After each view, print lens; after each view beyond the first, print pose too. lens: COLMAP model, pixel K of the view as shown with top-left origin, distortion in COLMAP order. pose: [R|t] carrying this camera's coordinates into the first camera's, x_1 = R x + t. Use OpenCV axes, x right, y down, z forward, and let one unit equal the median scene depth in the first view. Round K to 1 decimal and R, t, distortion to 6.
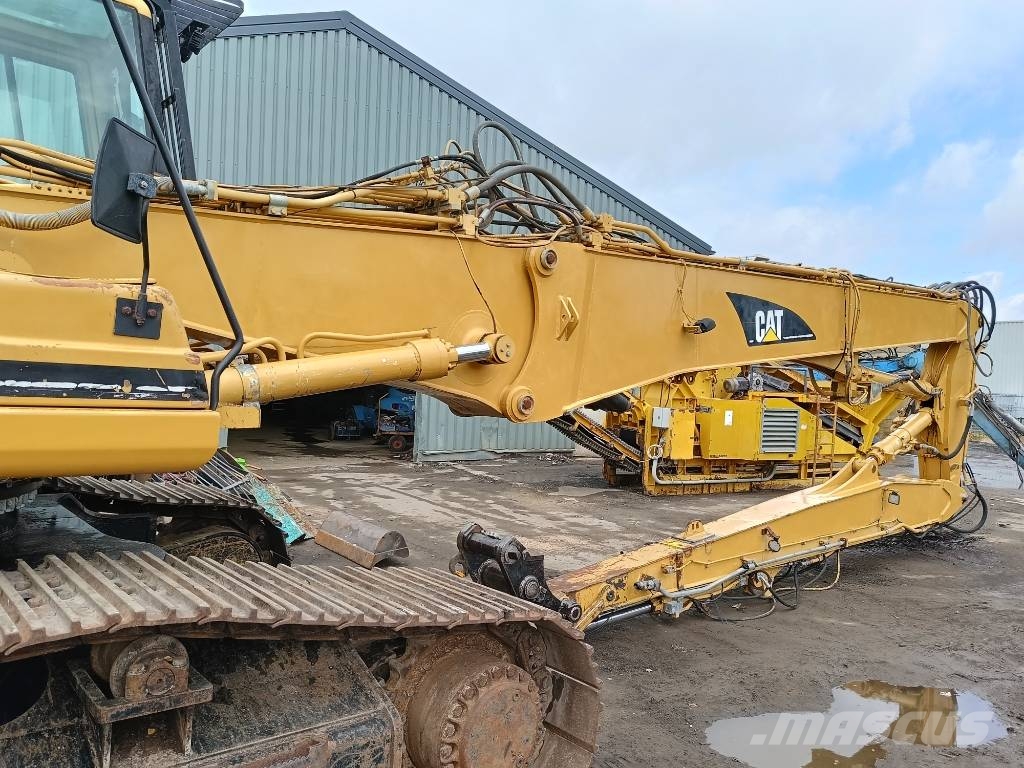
lens RADIAL K [[790.7, 0, 517.2], [0, 790.7, 382.1], [0, 0, 1]] dist [0.078538, -0.108217]
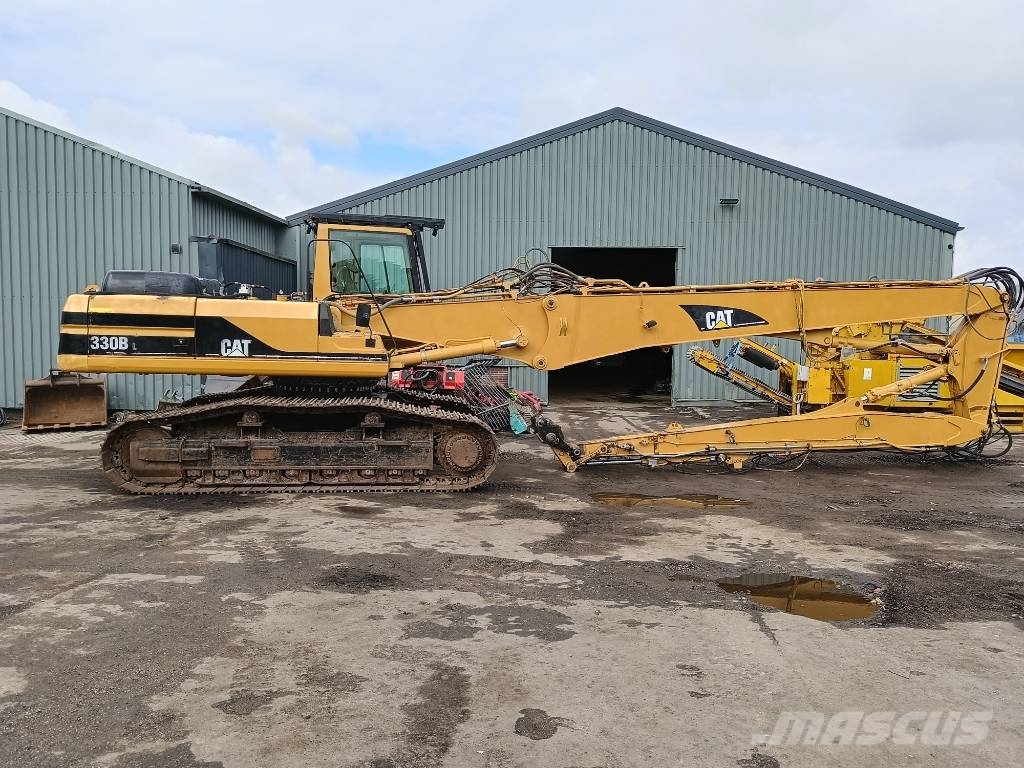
lens RADIAL K [[785.0, 0, 509.3], [0, 785.0, 382.5], [0, 0, 1]] dist [0.077259, -0.113284]
pose [[0.835205, 0.002558, -0.549932, 0.641656], [0.020364, 0.999160, 0.035574, 0.000293], [0.549561, -0.040910, 0.834451, -0.559181]]
